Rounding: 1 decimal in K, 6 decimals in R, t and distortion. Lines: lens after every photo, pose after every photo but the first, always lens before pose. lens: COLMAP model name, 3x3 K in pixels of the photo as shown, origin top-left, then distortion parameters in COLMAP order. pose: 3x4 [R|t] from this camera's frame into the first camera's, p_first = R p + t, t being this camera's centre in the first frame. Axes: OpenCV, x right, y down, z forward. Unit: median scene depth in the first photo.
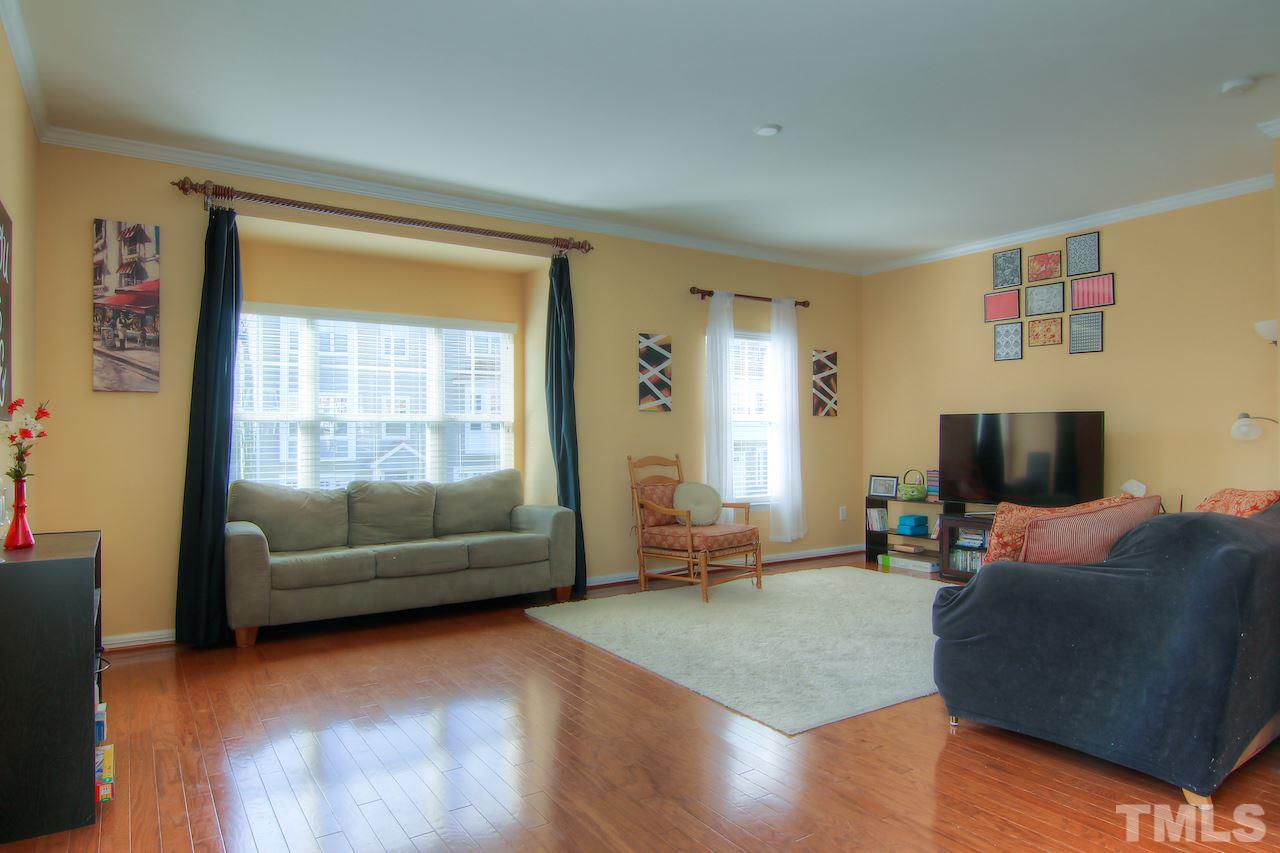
lens RADIAL K [[812.9, 0, 636.8], [0, 812.9, 423.5], [0, 0, 1]] dist [0.001950, -0.001691]
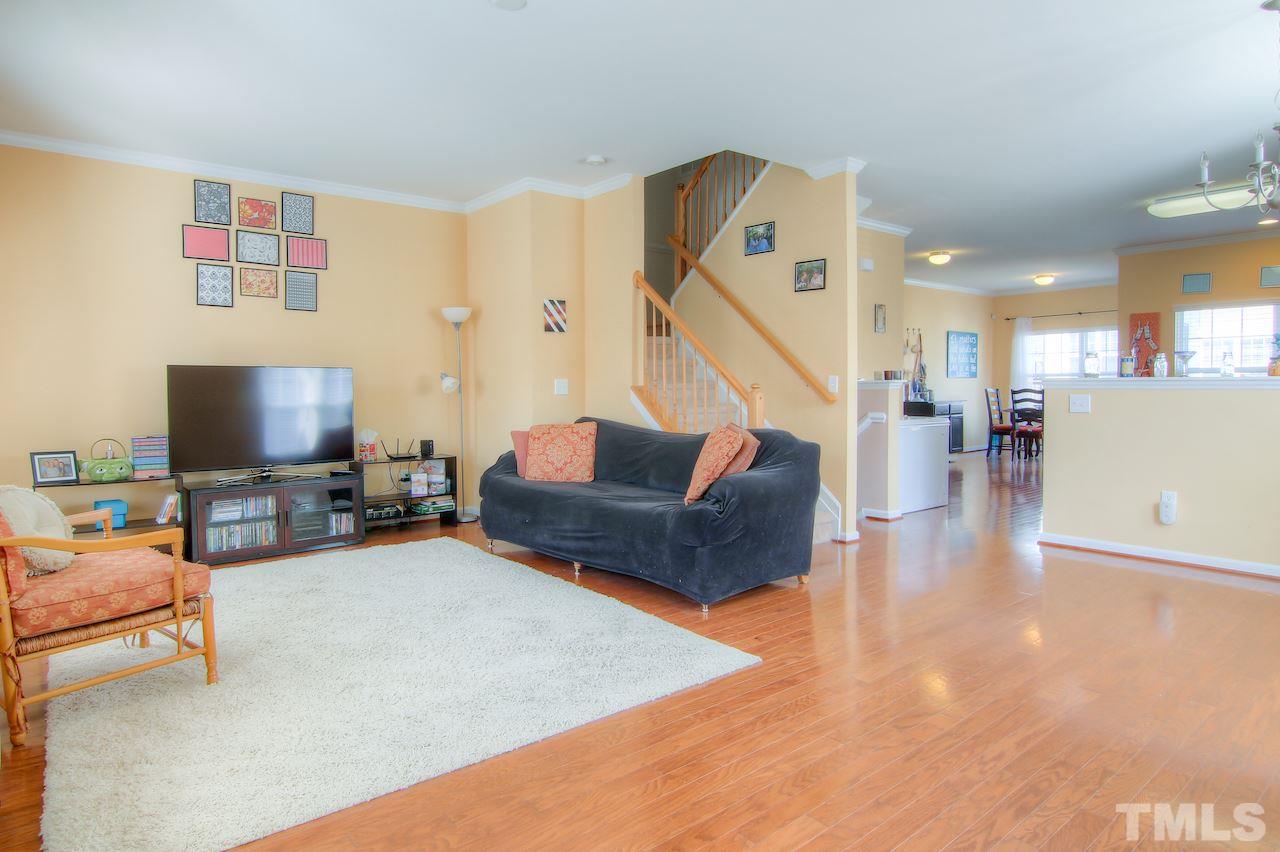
lens RADIAL K [[750.0, 0, 575.3], [0, 750.0, 405.3], [0, 0, 1]] dist [-0.006080, -0.011447]
pose [[-0.094877, -0.019124, 0.995305, -0.406025], [-0.003542, 0.999816, 0.018873, 0.013373], [-0.995483, -0.001735, -0.094928, 0.705336]]
